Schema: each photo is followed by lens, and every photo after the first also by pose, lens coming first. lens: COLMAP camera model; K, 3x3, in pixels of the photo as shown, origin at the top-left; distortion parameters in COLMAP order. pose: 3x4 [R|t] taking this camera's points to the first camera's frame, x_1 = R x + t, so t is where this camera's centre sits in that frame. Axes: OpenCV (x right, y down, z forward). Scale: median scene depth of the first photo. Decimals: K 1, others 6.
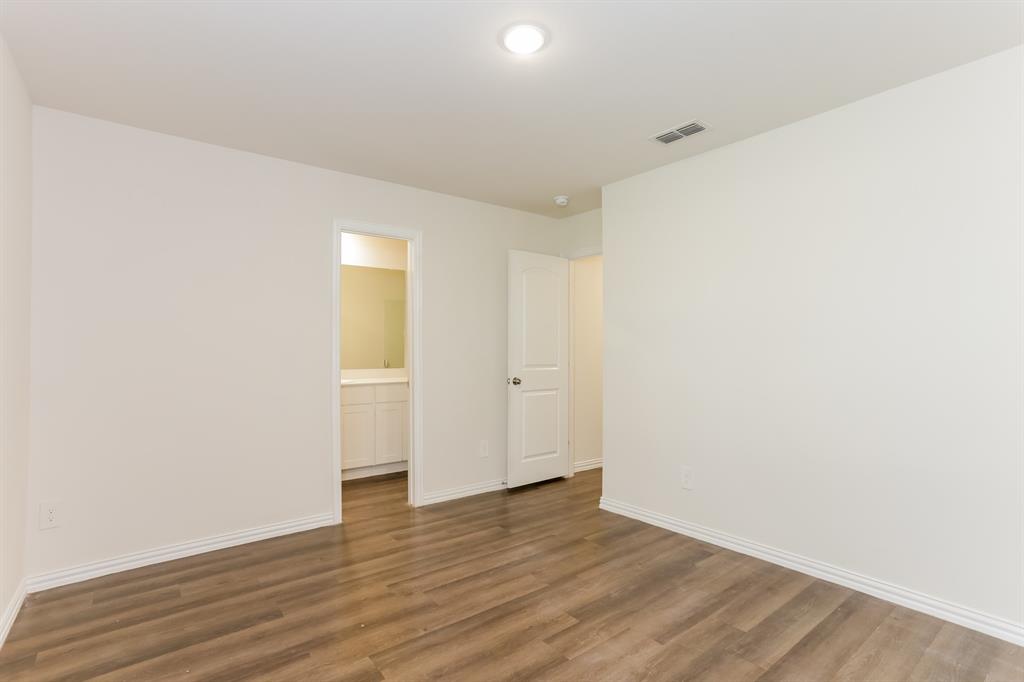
lens RADIAL K [[486.8, 0, 511.6], [0, 486.8, 344.3], [0, 0, 1]] dist [0.004701, 0.000054]
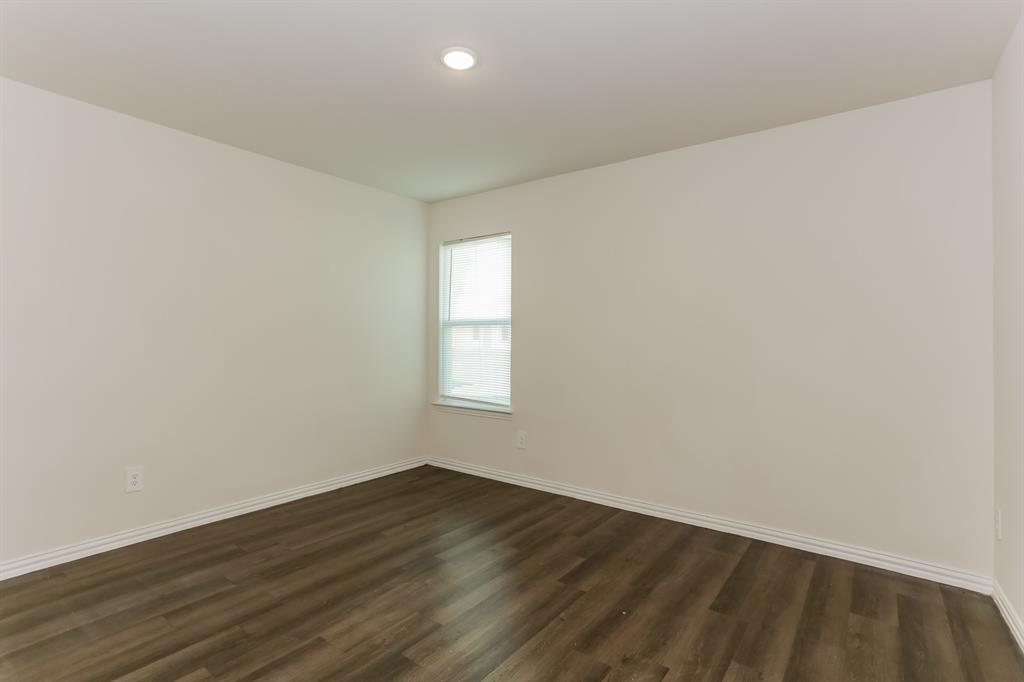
lens RADIAL K [[486.8, 0, 512.2], [0, 486.8, 340.6], [0, 0, 1]] dist [0.004701, 0.000054]
pose [[-0.966672, -0.002266, -0.256009, 0.176509], [-0.000238, 0.999968, -0.007951, 0.026457], [0.256019, -0.007625, -0.966642, 1.930494]]
